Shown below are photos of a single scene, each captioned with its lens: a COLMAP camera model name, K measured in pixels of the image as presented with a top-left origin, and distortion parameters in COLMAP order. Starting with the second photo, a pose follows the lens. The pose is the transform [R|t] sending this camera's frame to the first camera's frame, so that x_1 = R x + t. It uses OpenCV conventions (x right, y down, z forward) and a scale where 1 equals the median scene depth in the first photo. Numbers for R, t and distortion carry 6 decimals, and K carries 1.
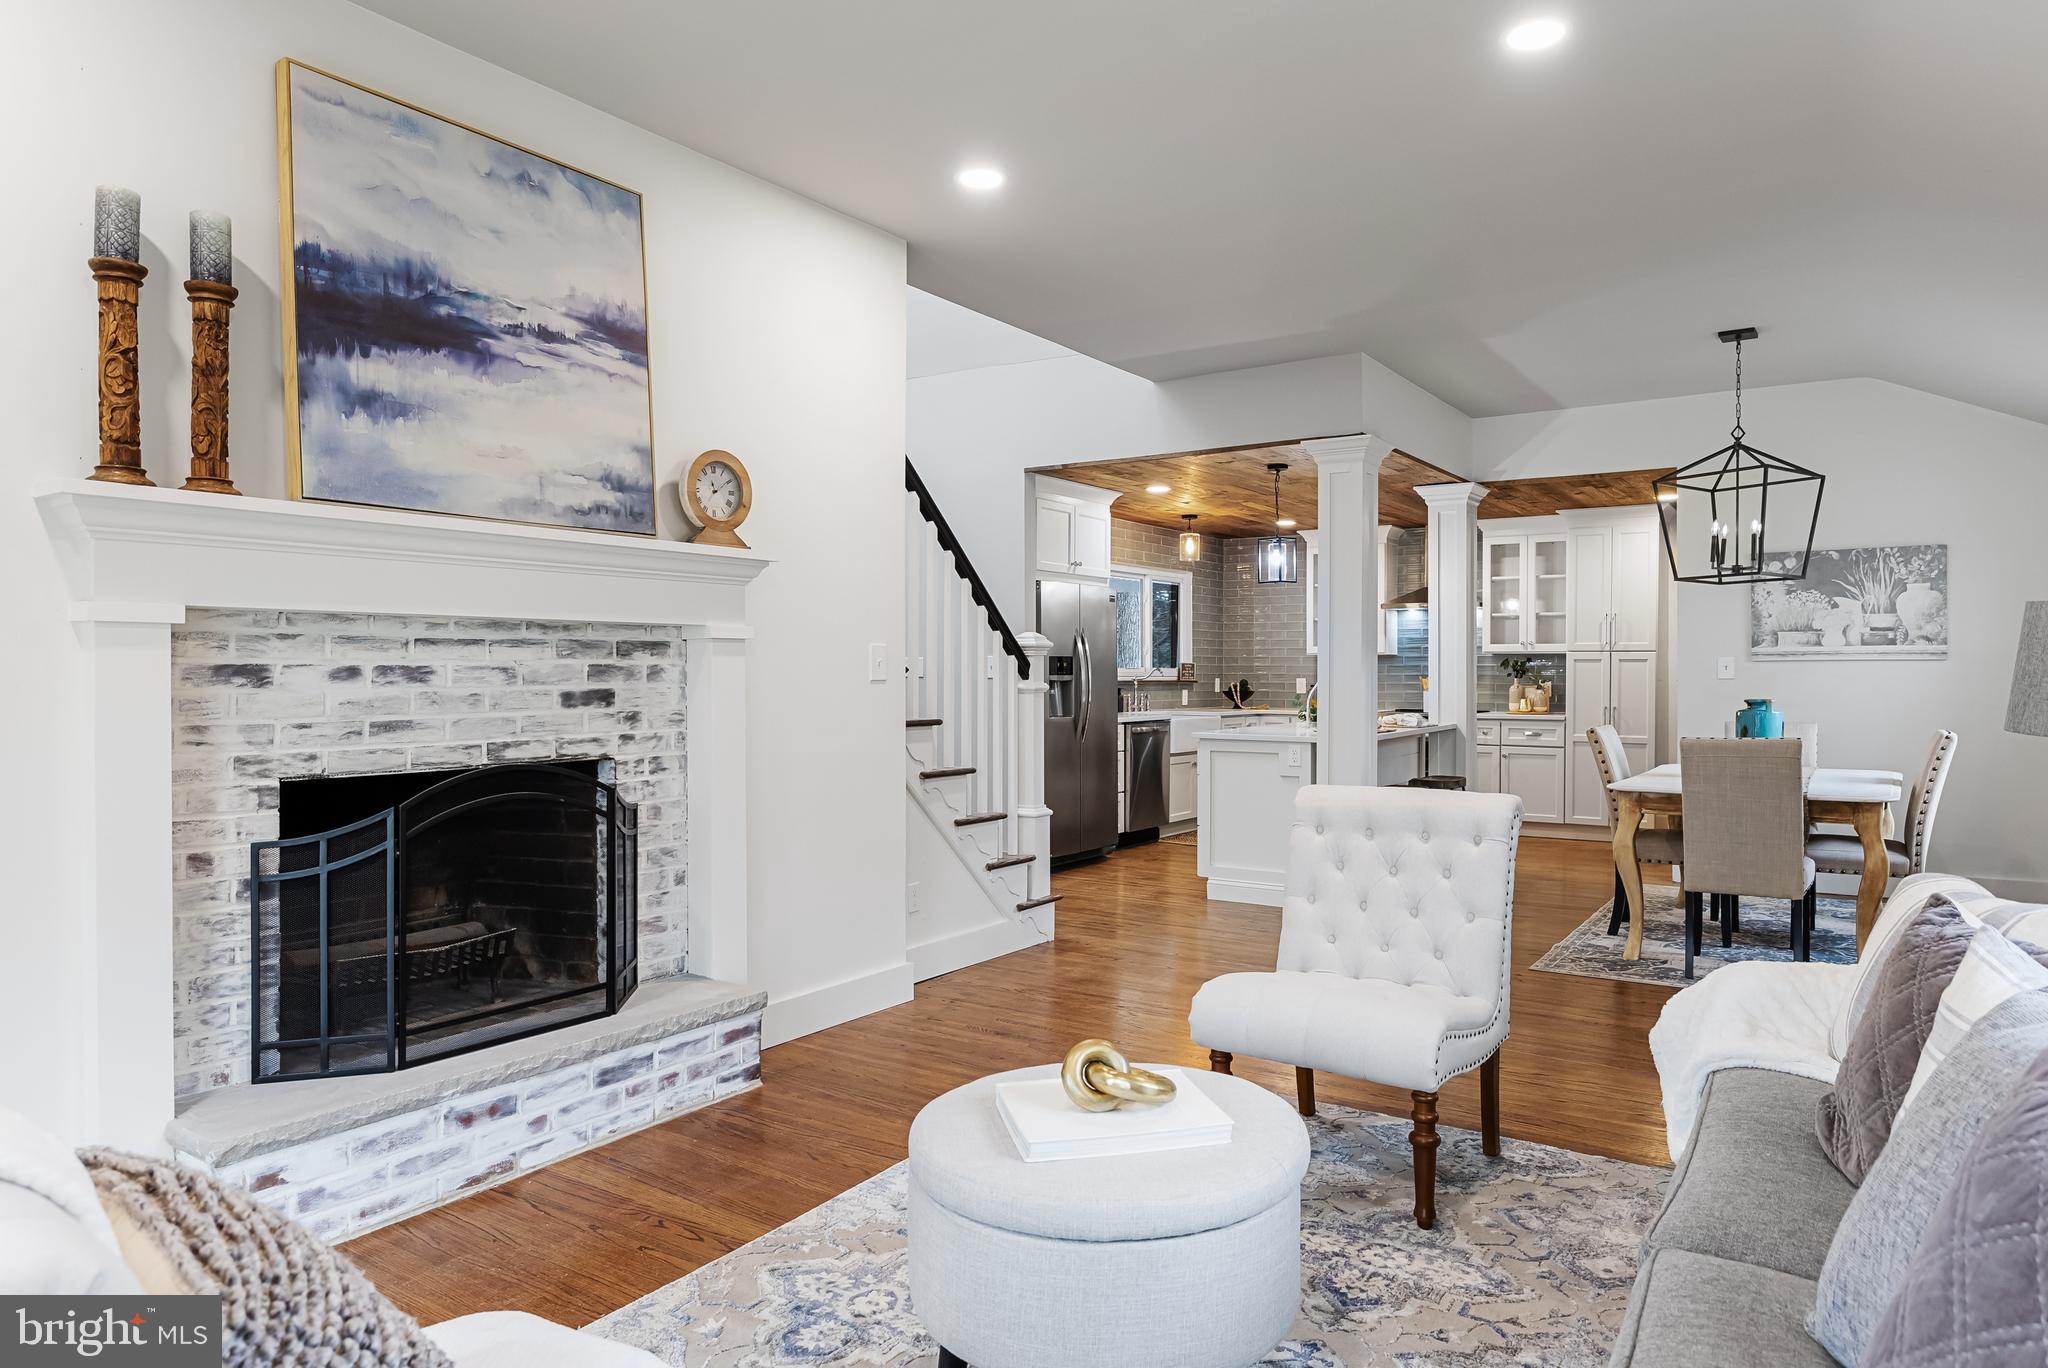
lens RADIAL K [[1272.0, 0, 1049.8], [0, 1272.0, 685.6], [0, 0, 1]] dist [-0.011473, 0.000837]
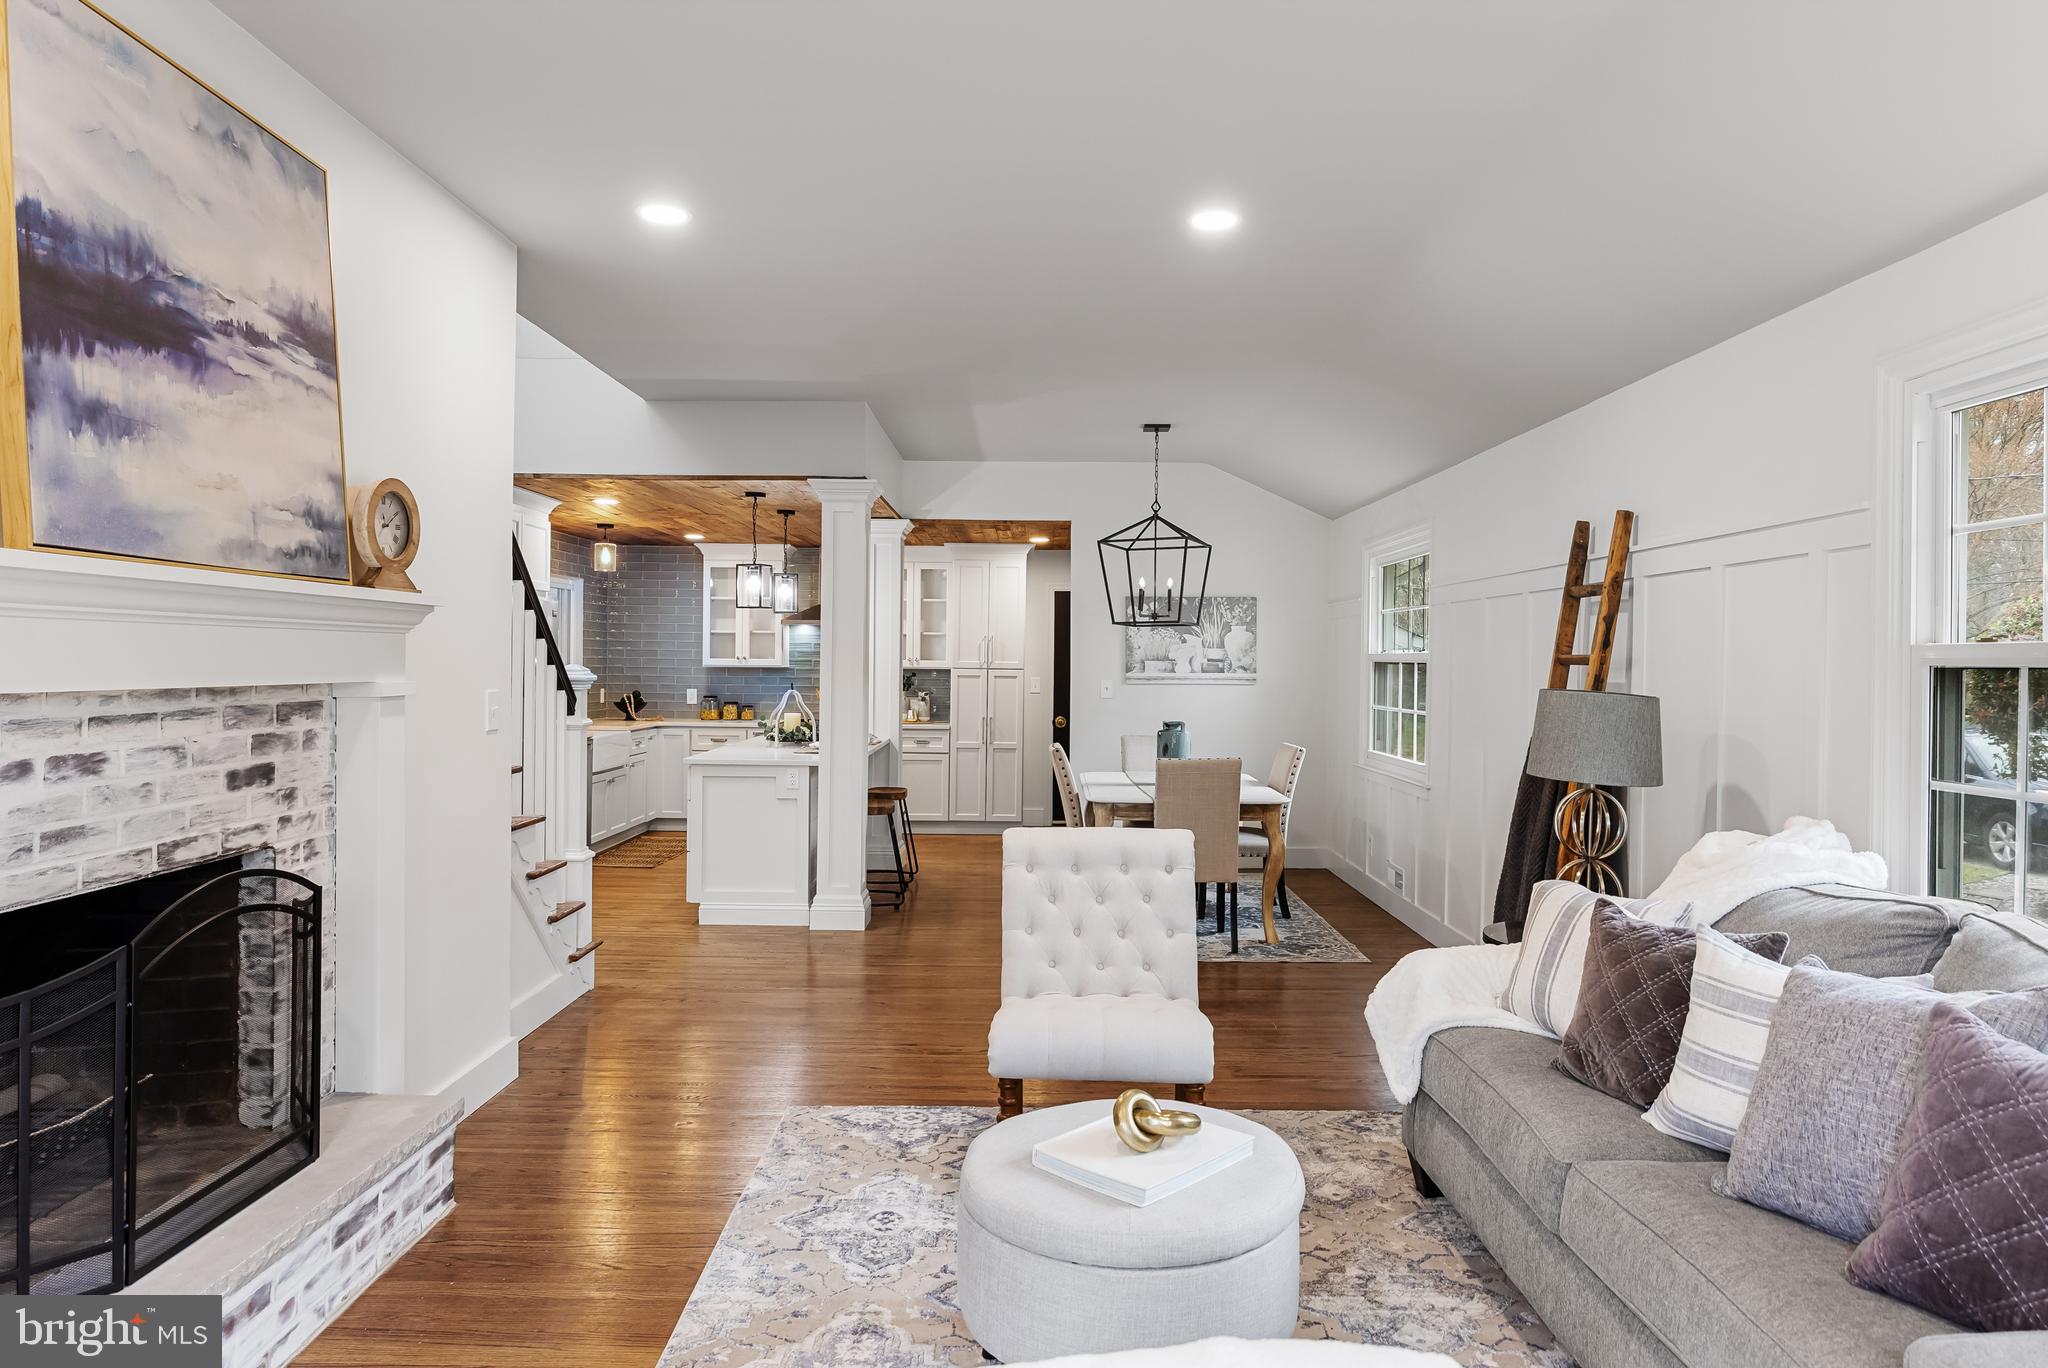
lens RADIAL K [[1266.0, 0, 1034.0], [0, 1266.0, 671.9], [0, 0, 1]] dist [-0.009498, 0.000821]
pose [[0.835375, 0.003966, 0.549667, -0.404917], [-0.003733, 0.999992, -0.001541, -0.060085], [-0.549668, -0.000764, 0.835383, 0.051384]]
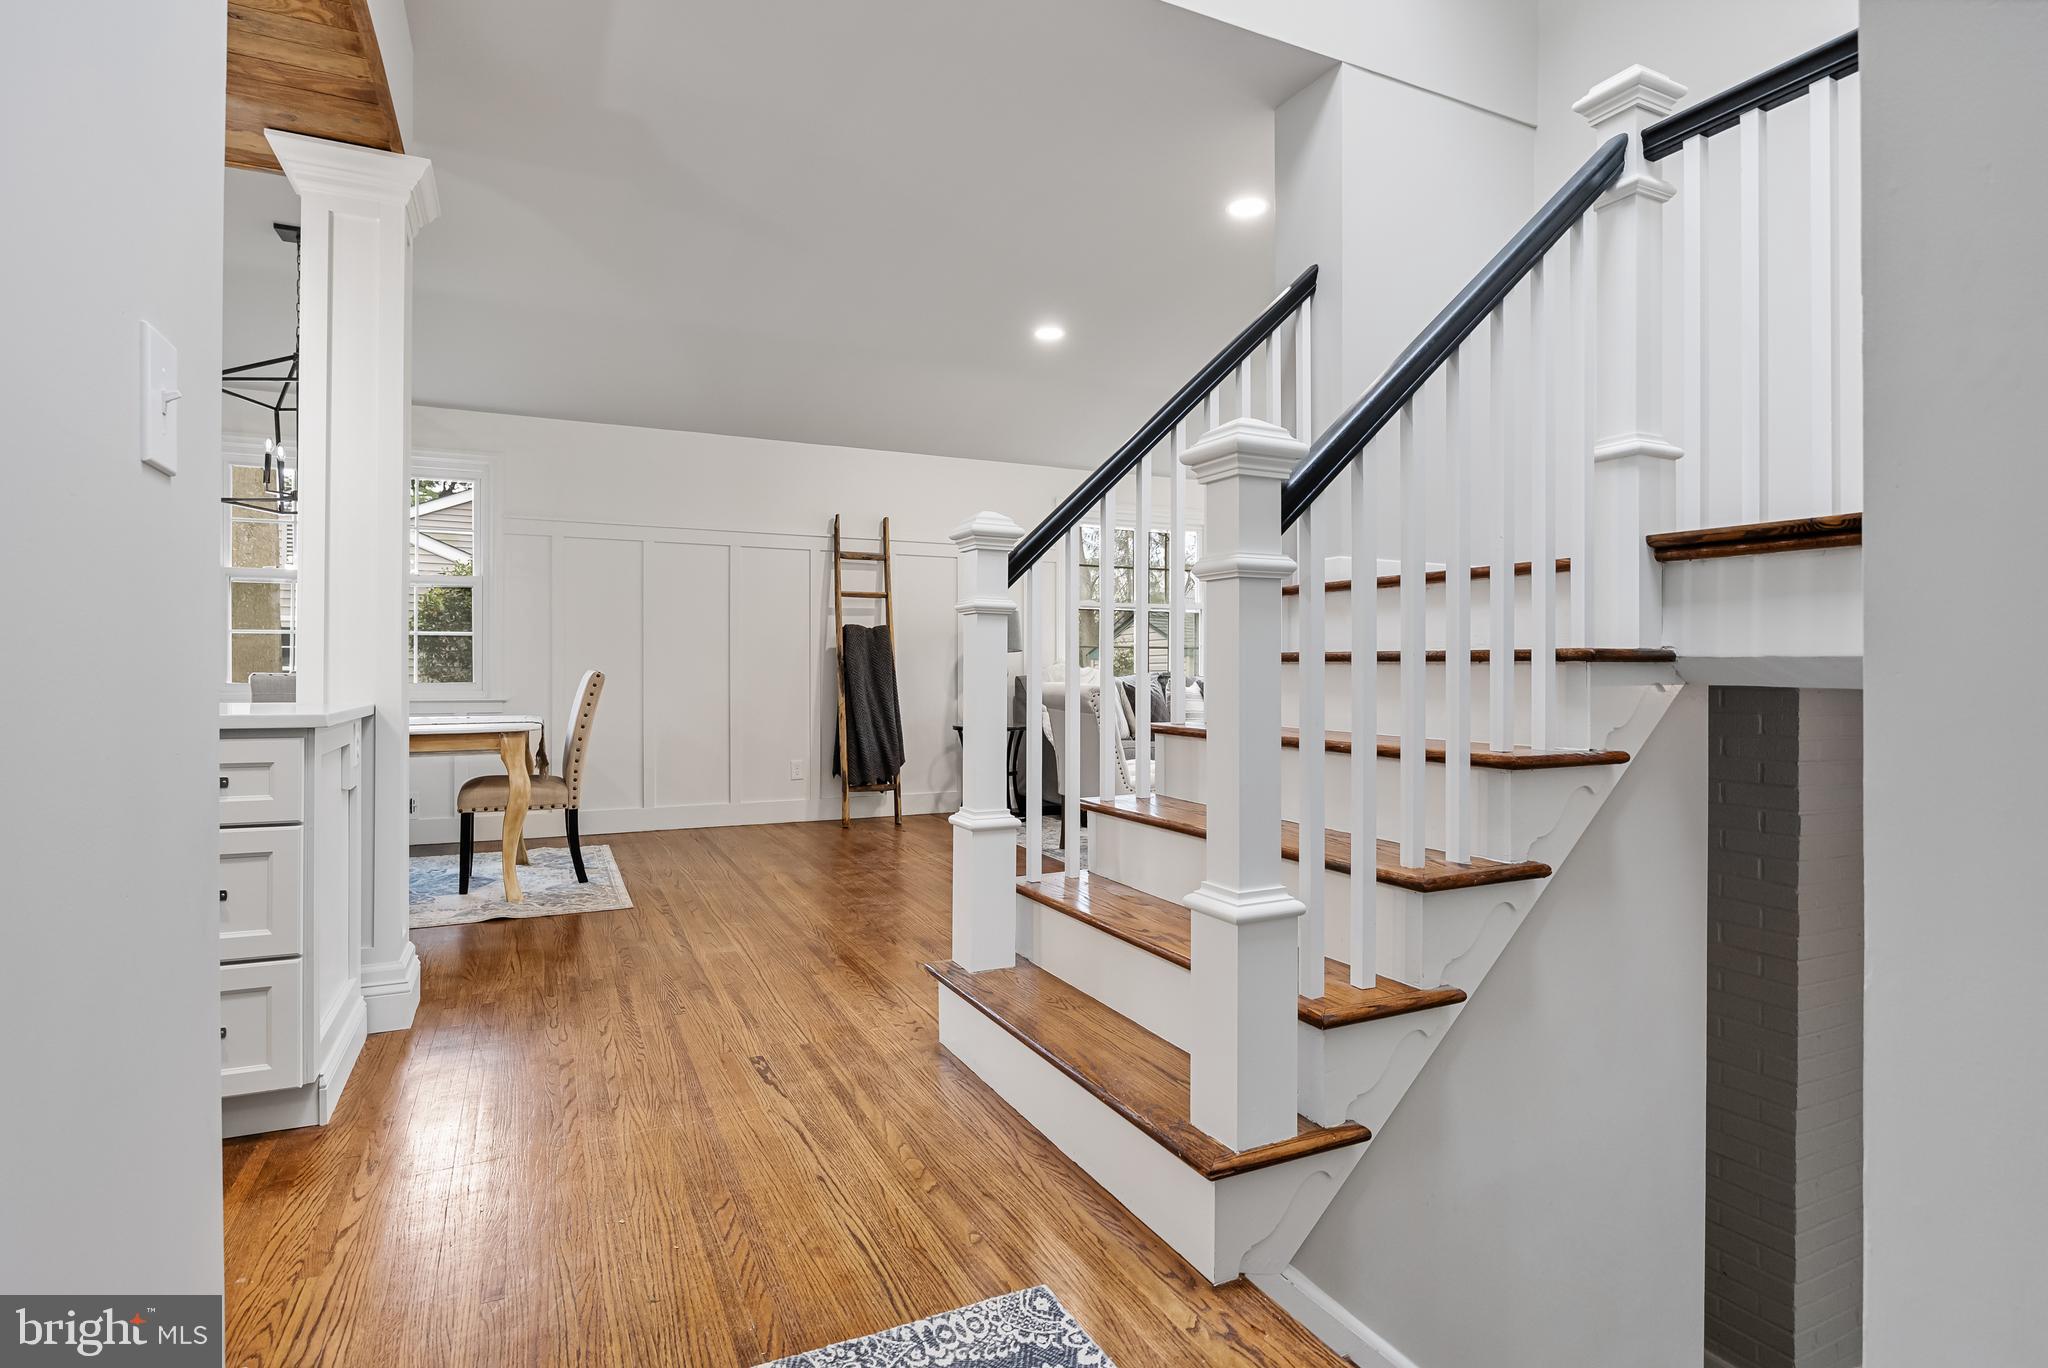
lens RADIAL K [[1032.5, 0, 1026.5], [0, 1032.5, 673.7], [0, 0, 1]] dist [-0.017021, -0.000040]
pose [[-0.853470, 0.000869, 0.521142, -0.457752], [0.005403, 0.999960, 0.007181, 0.054340], [-0.521115, 0.008945, -0.853440, 2.302095]]
